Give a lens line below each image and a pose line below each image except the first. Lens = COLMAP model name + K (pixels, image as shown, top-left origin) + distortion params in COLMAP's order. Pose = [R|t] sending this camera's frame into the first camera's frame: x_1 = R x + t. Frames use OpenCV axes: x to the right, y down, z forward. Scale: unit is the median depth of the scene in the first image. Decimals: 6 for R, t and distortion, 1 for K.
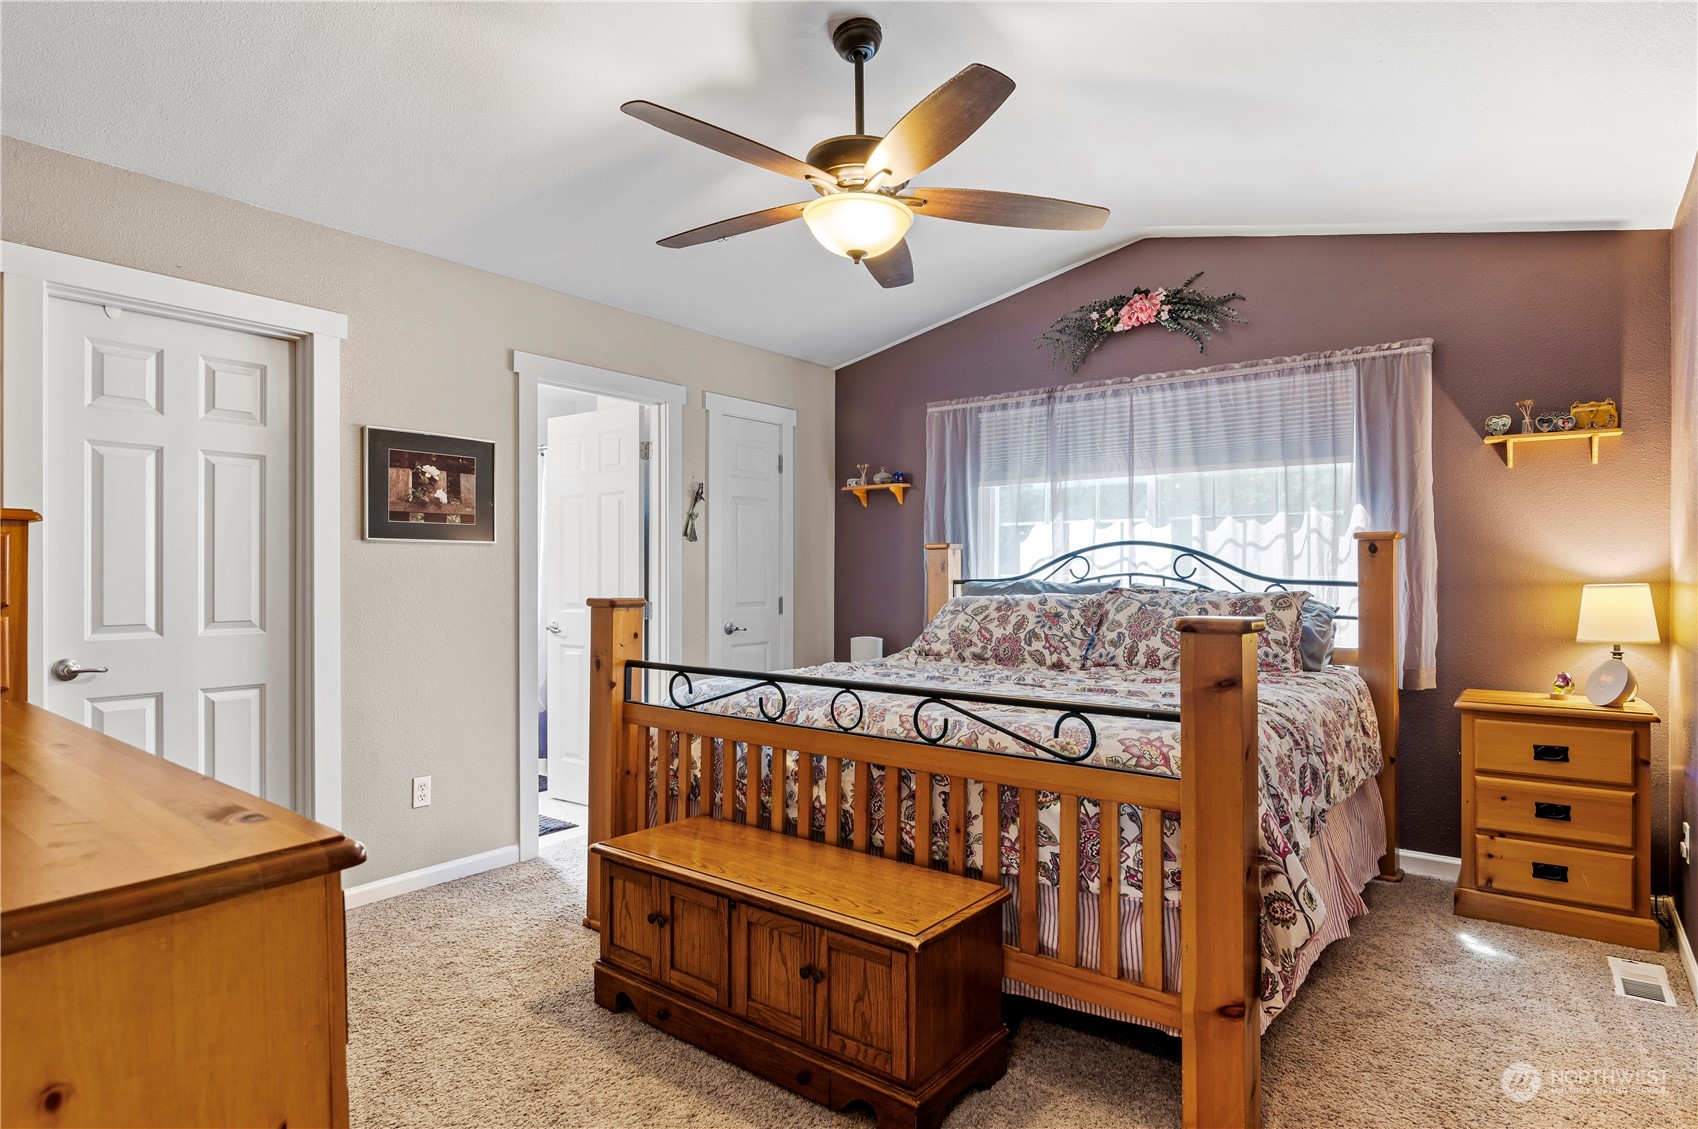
lens RADIAL K [[891.6, 0, 849.6], [0, 891.6, 566.8], [0, 0, 1]] dist [-0.016448, -0.000514]
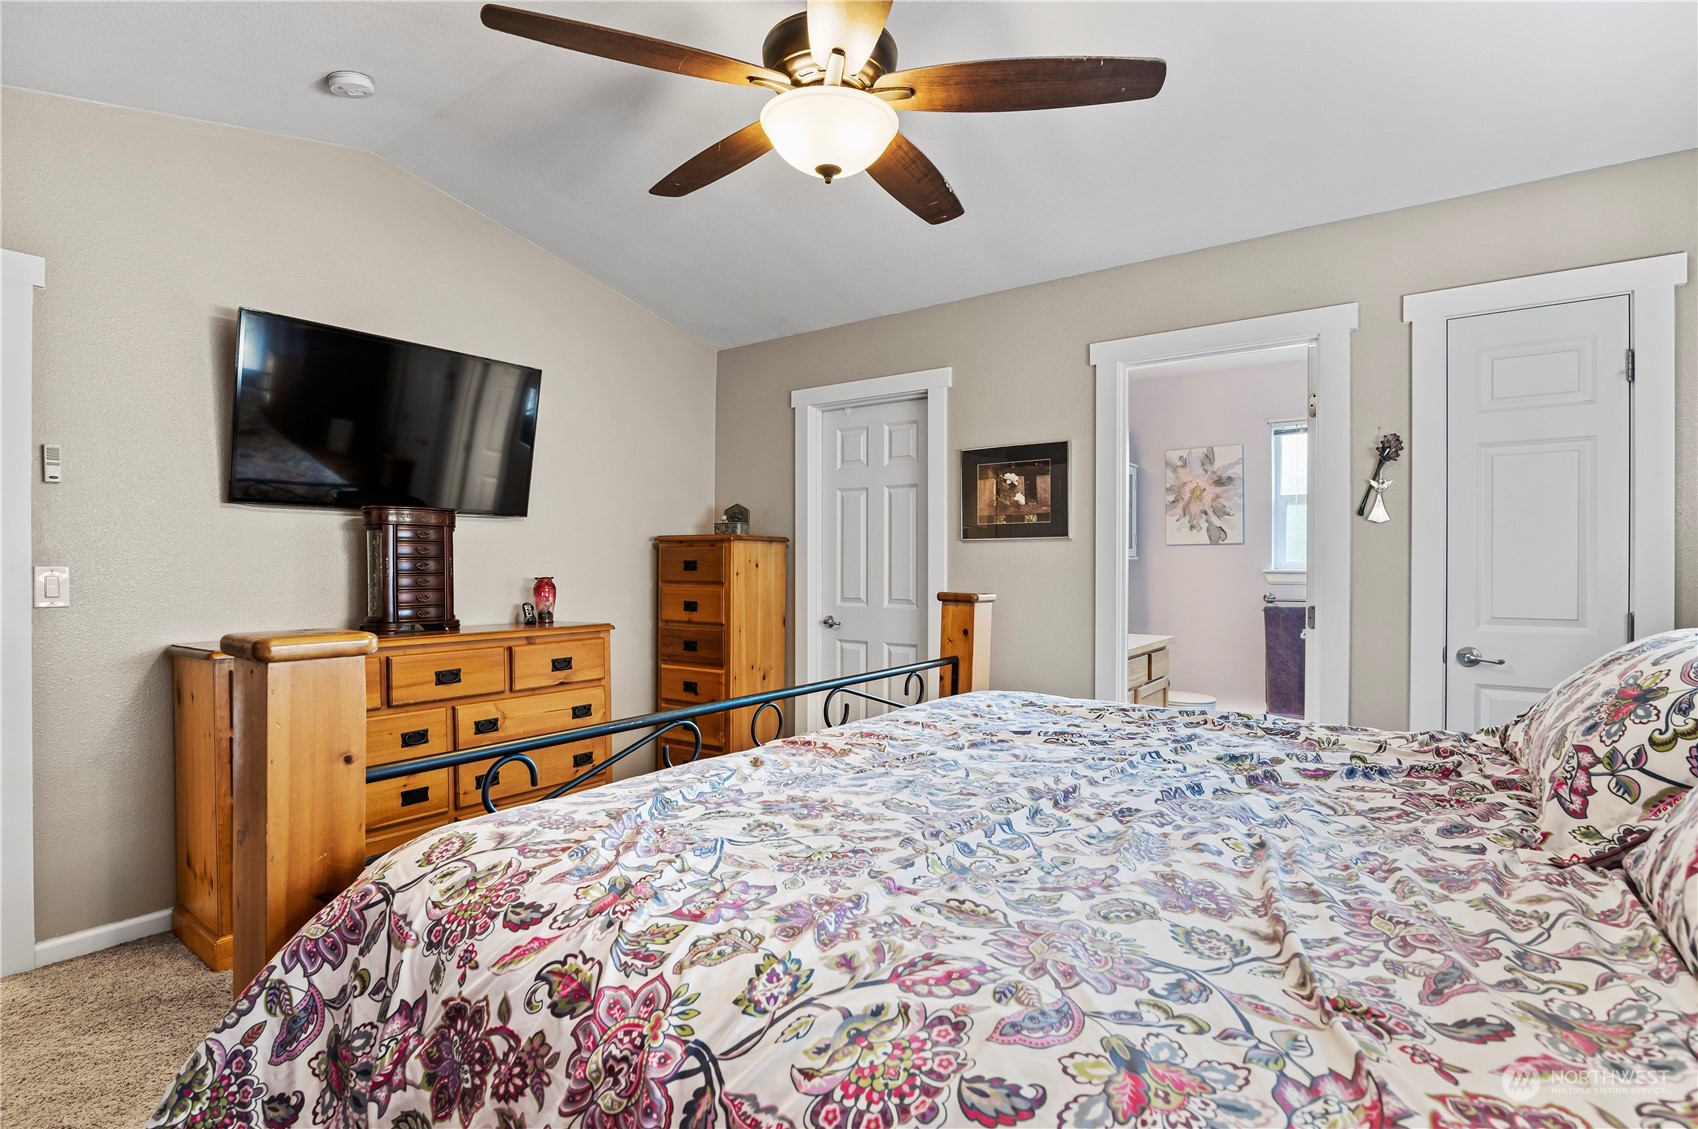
lens RADIAL K [[819.3, 0, 851.2], [0, 819.3, 566.4], [0, 0, 1]] dist [-0.012002, -0.001049]
pose [[0.043453, 0.002414, -0.999053, 0.573419], [0.007232, 0.999970, 0.002730, 0.001885], [0.999029, -0.007343, 0.043434, 0.750640]]
